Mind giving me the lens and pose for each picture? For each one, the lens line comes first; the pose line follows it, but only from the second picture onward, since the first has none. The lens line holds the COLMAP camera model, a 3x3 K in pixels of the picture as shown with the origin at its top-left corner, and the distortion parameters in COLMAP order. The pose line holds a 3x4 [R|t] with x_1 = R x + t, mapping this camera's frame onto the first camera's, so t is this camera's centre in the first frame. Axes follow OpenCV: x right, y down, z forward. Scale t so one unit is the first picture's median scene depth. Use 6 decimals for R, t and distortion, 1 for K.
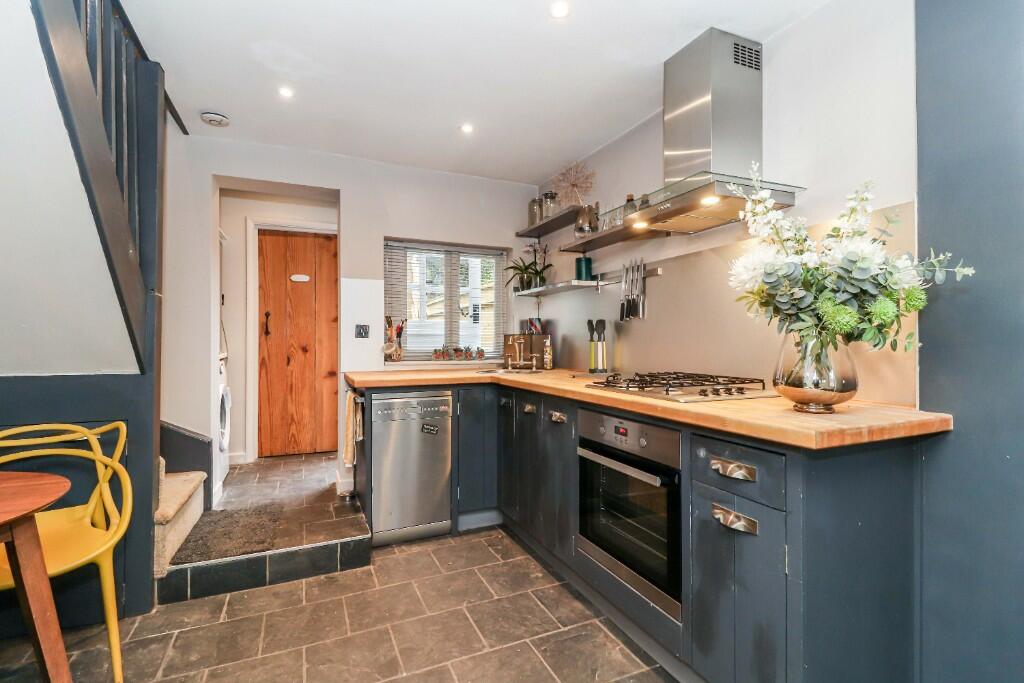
lens RADIAL K [[468.8, 0, 512.0], [0, 468.8, 341.5], [0, 0, 1]] dist [0.001587, -0.000376]
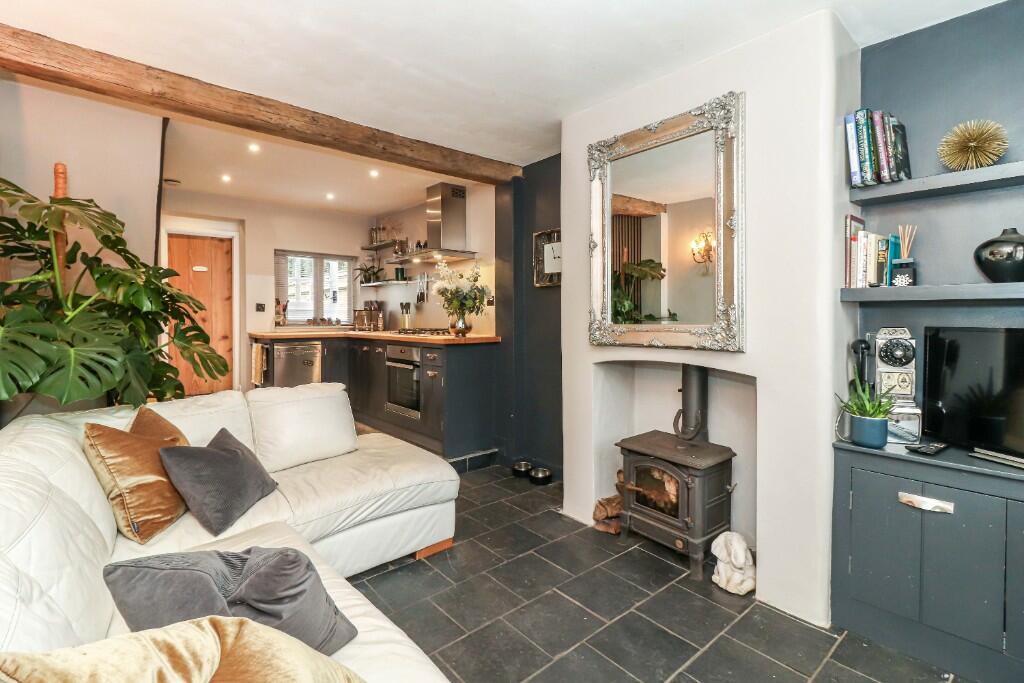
lens RADIAL K [[475.7, 0, 513.6], [0, 475.7, 316.7], [0, 0, 1]] dist [0.008817, -0.000612]
pose [[0.956305, 0.002479, 0.292360, 0.037712], [-0.002240, 0.999997, -0.001153, 0.009917], [-0.292362, 0.000448, 0.956308, -0.894512]]
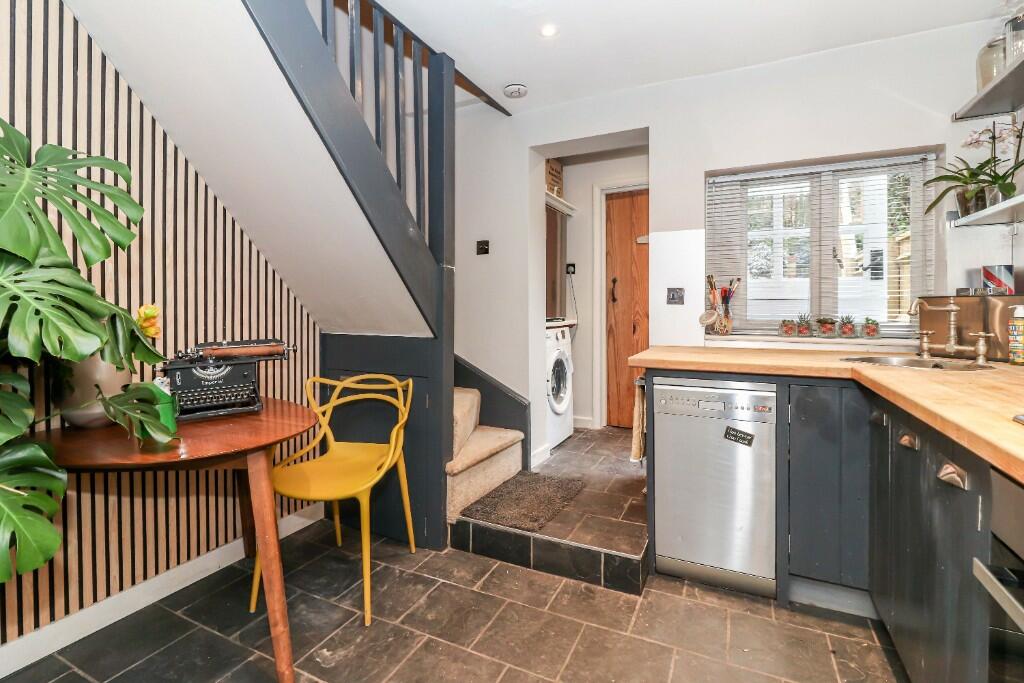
lens RADIAL K [[475.7, 0, 513.6], [0, 475.7, 316.7], [0, 0, 1]] dist [0.008817, -0.000612]
pose [[0.643928, 0.013048, -0.764975, 0.137716], [-0.000484, 0.999861, 0.016647, 0.000227], [0.765086, -0.010349, 0.643845, 0.282342]]
